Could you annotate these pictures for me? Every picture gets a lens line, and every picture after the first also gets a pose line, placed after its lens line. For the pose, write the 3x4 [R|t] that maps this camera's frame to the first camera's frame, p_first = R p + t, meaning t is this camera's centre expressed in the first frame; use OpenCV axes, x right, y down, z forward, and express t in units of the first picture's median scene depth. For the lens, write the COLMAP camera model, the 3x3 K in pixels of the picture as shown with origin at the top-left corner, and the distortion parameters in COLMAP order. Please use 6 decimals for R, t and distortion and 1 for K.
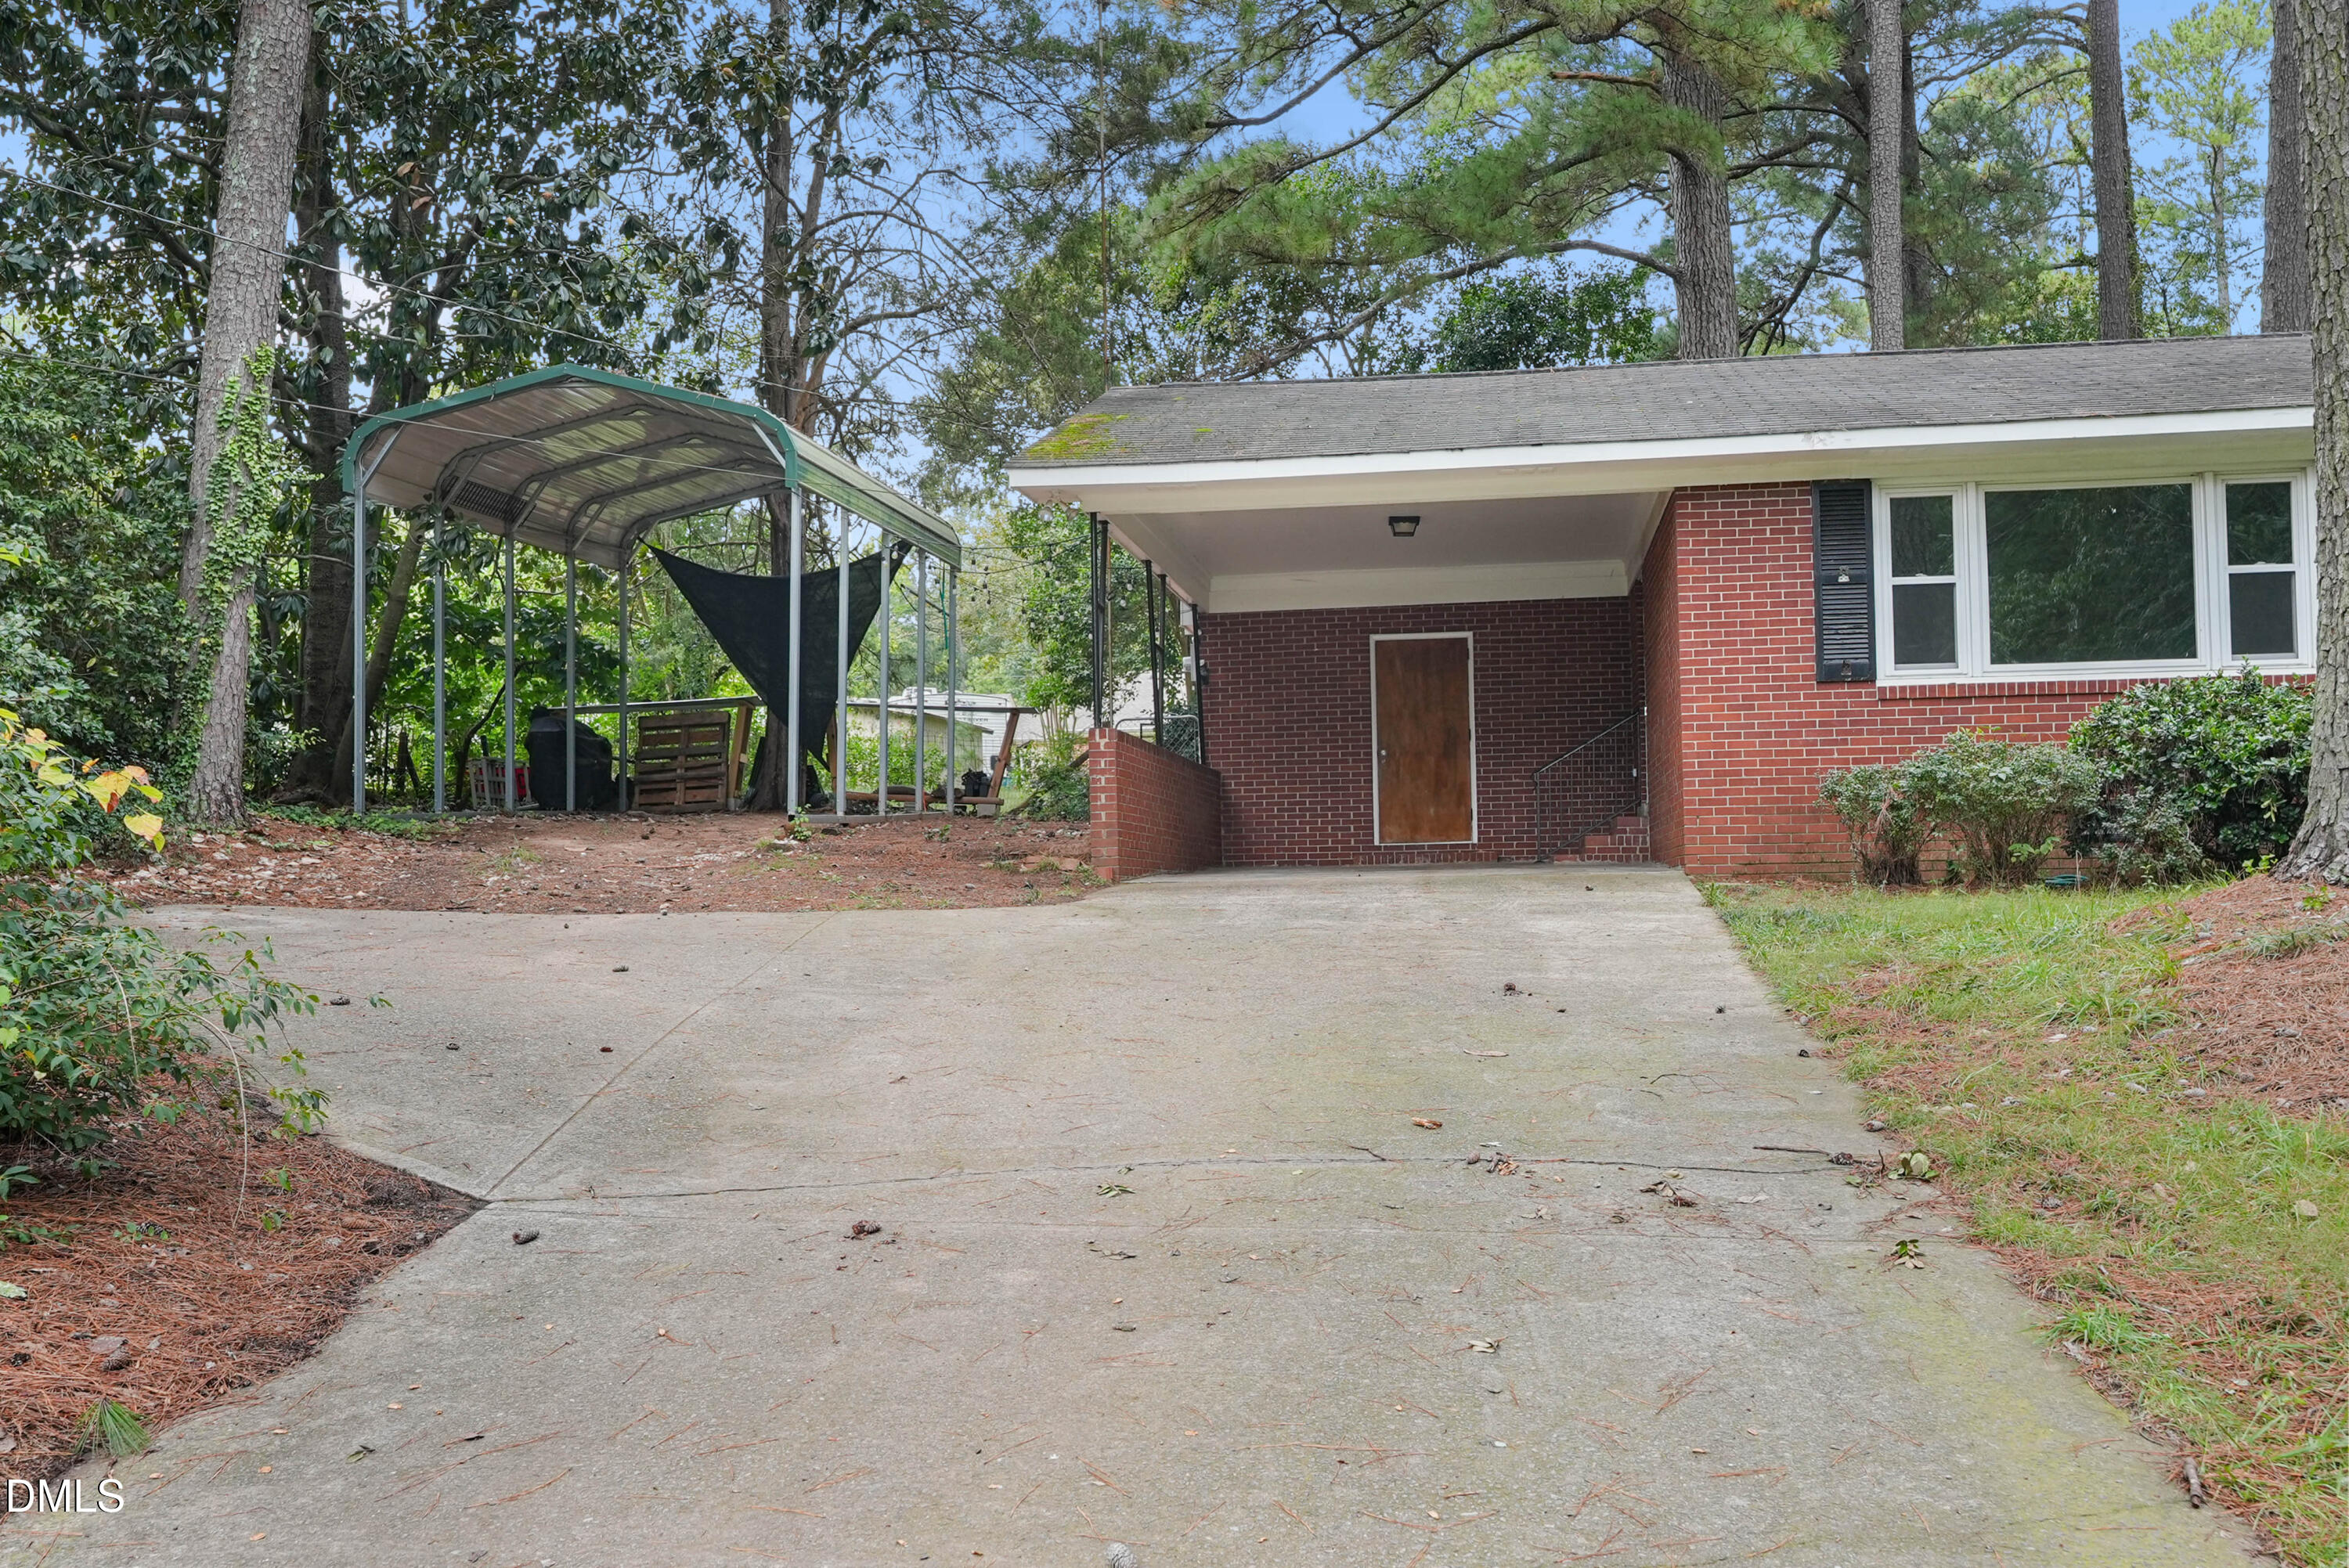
lens RADIAL K [[2305.5, 0, 1172.5], [0, 2305.5, 788.2], [0, 0, 1]] dist [0.010192, 0.000000]
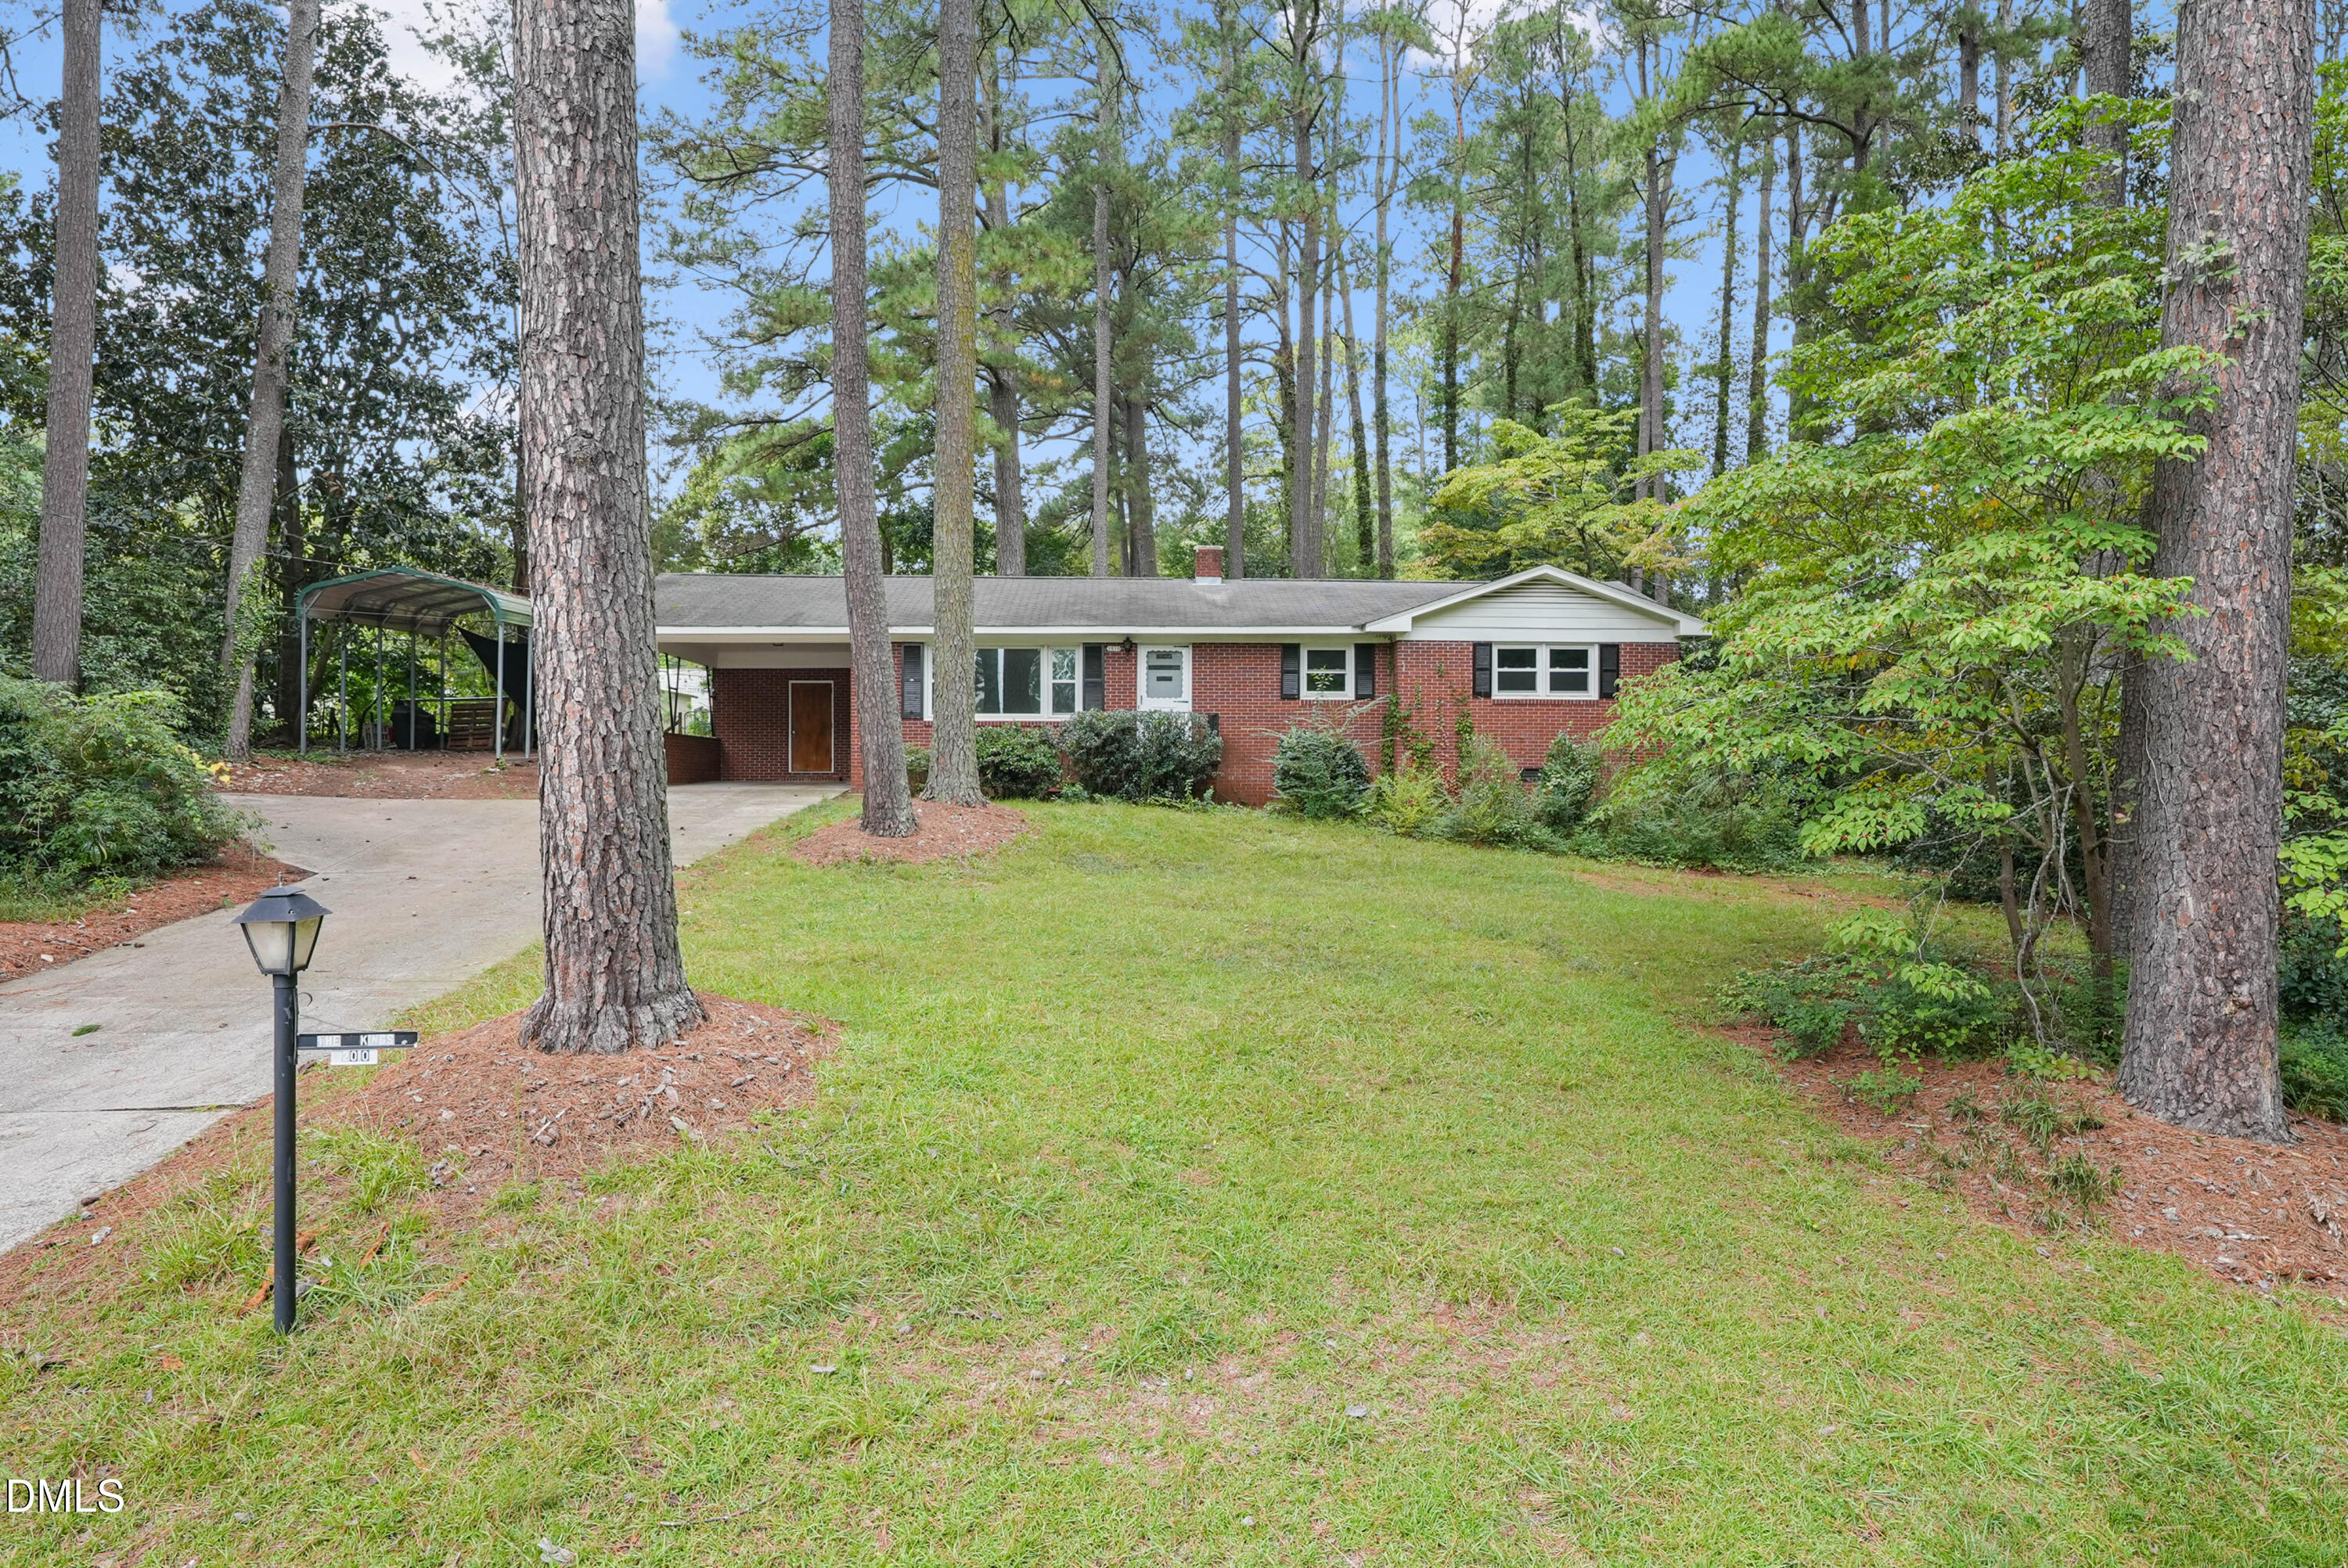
lens RADIAL K [[1456.1, 0, 1177.2], [0, 1456.1, 777.9], [0, 0, 1]] dist [0.002788, 0.000162]
pose [[0.982338, 0.018396, 0.186208, 0.240120], [-0.026013, 0.998918, 0.038548, -0.043111], [-0.185297, -0.042711, 0.981754, -0.608676]]
